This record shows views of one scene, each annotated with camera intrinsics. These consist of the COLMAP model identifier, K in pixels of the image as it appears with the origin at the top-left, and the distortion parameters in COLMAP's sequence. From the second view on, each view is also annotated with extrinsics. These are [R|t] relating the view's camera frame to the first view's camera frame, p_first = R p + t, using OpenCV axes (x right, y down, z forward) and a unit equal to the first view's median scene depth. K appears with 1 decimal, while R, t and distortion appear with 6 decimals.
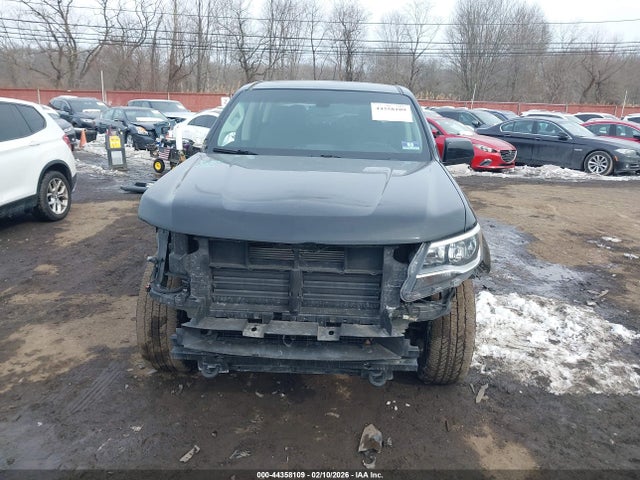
lens RADIAL K [[495.7, 0, 320.4], [0, 495.7, 241.1], [0, 0, 1]] dist [-0.012054, 0.005139]
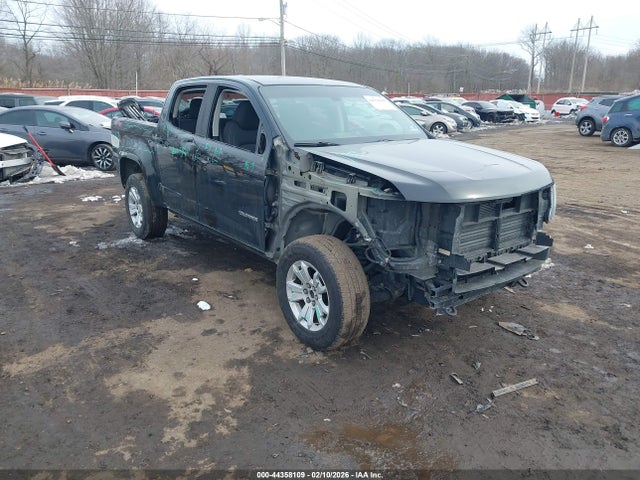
lens RADIAL K [[495.7, 0, 318.7], [0, 495.7, 241.6], [0, 0, 1]] dist [-0.012054, 0.005139]
pose [[0.753720, -0.199664, 0.626131, -0.980317], [0.184258, 0.978721, 0.090296, -0.073530], [-0.630837, 0.047311, 0.774472, 0.170811]]
